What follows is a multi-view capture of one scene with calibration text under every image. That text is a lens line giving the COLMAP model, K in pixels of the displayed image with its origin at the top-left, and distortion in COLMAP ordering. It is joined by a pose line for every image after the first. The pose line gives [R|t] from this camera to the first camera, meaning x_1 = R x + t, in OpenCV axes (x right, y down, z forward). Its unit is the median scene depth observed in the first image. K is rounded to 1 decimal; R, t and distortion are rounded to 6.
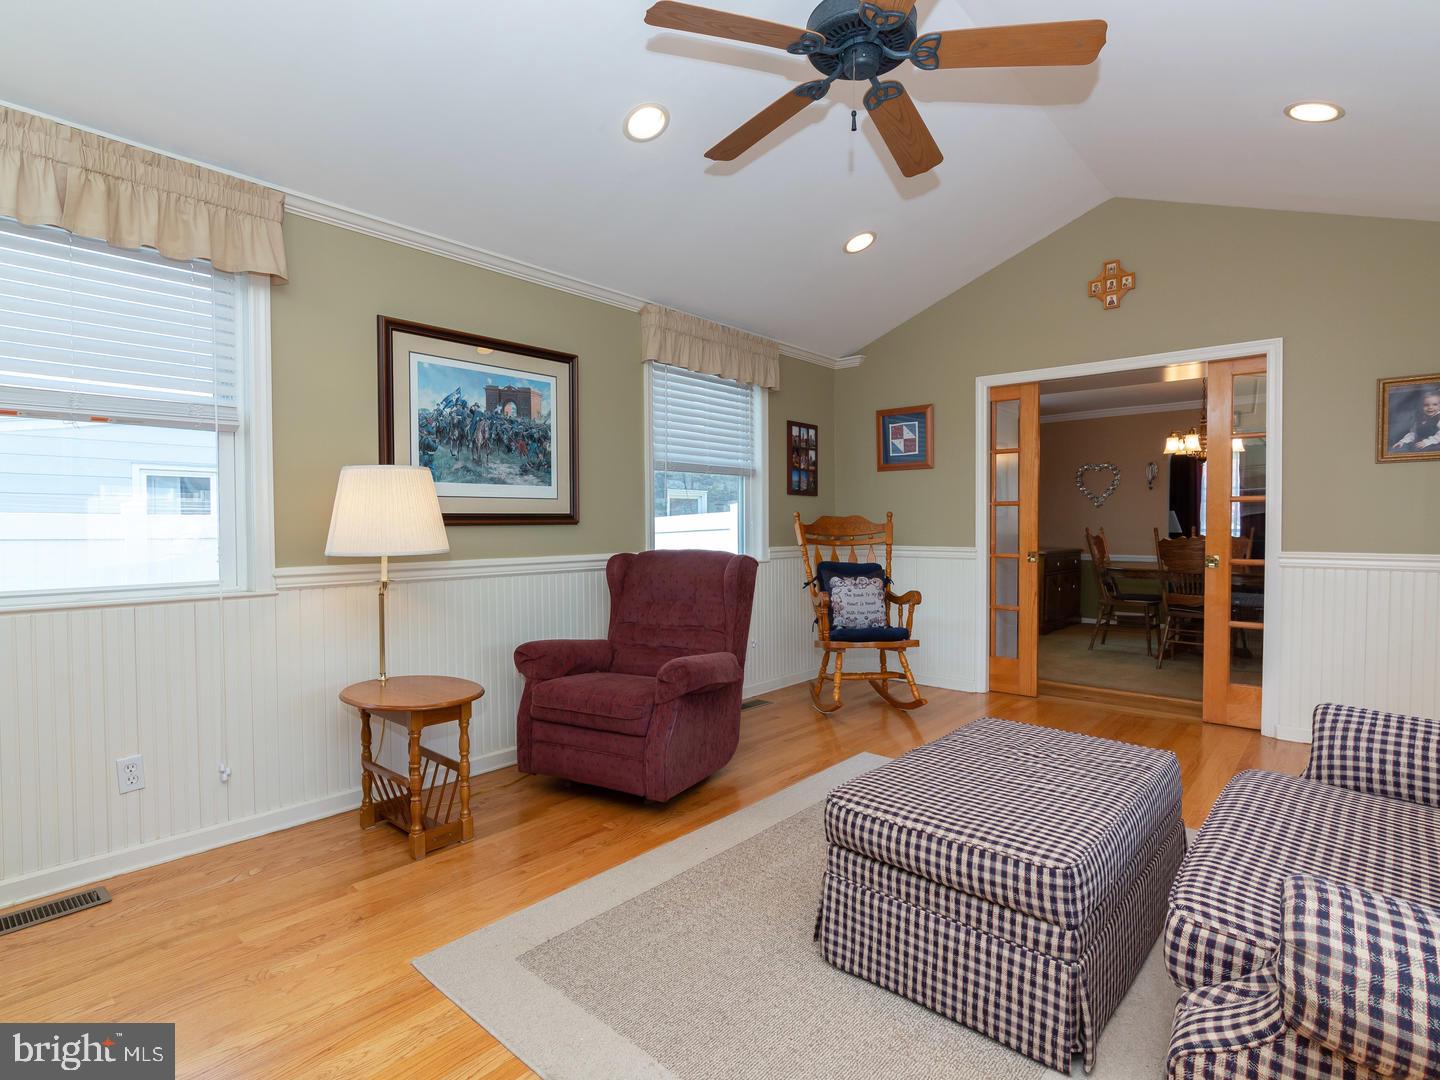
lens RADIAL K [[746.1, 0, 727.7], [0, 746.1, 542.6], [0, 0, 1]] dist [-0.012452, 0.001136]
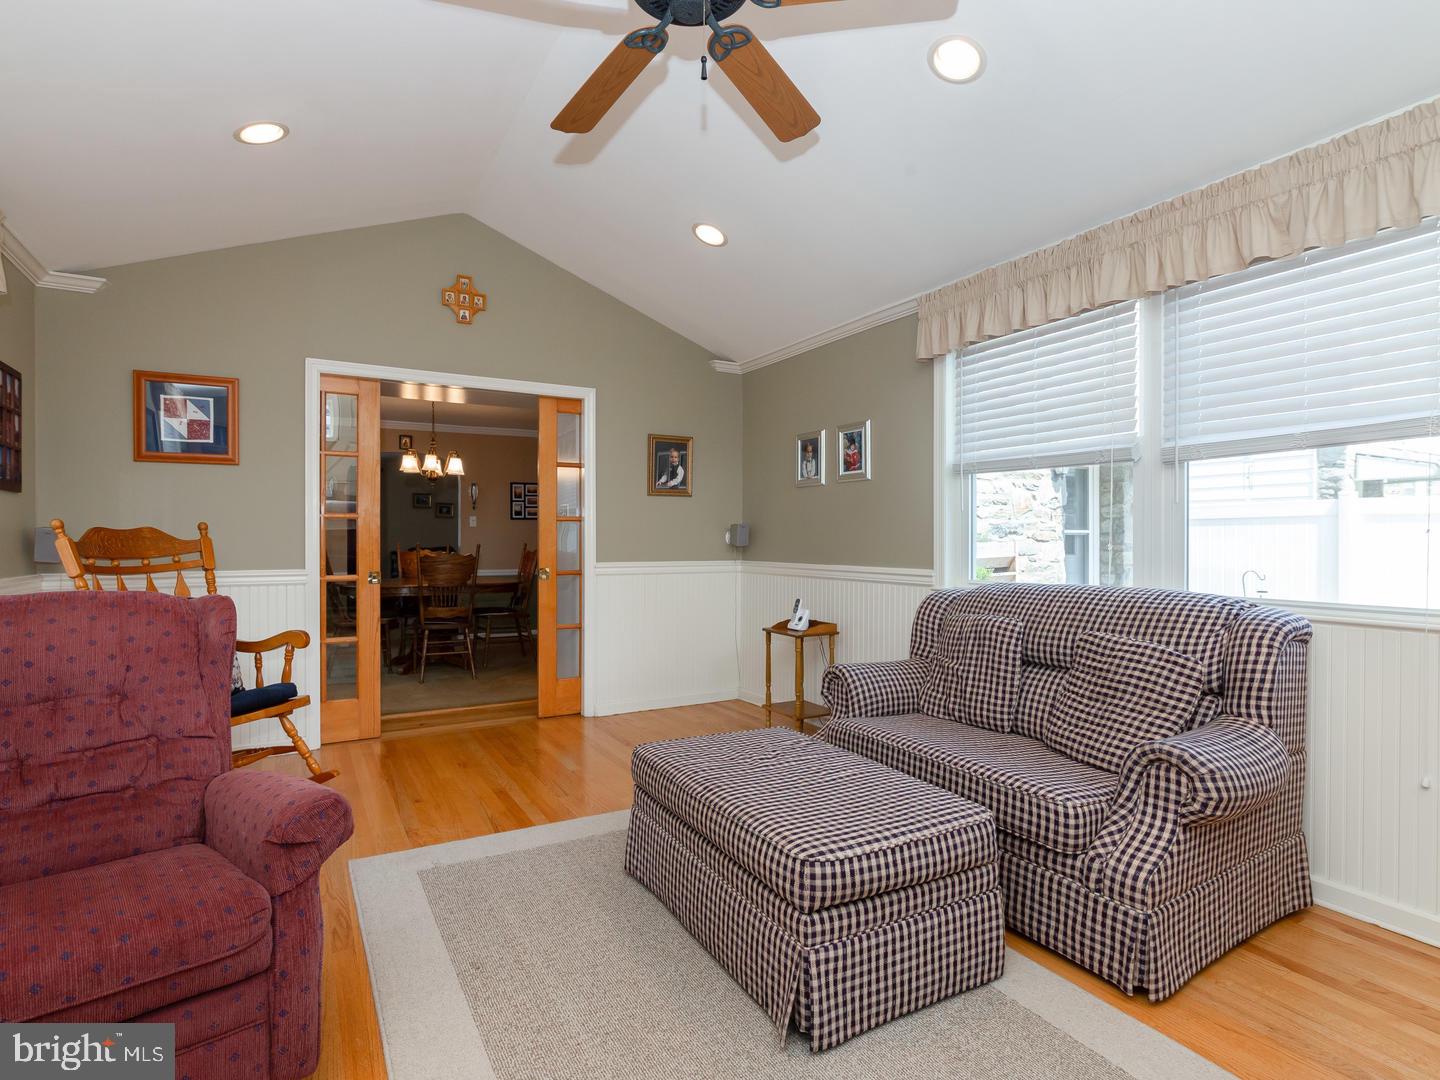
lens RADIAL K [[746.1, 0, 726.2], [0, 746.1, 536.1], [0, 0, 1]] dist [-0.012452, 0.001136]
pose [[0.319373, 0.003609, 0.947622, -0.342884], [0.022752, 0.999675, -0.011475, -0.011966], [-0.947356, 0.025225, 0.319187, 0.388992]]
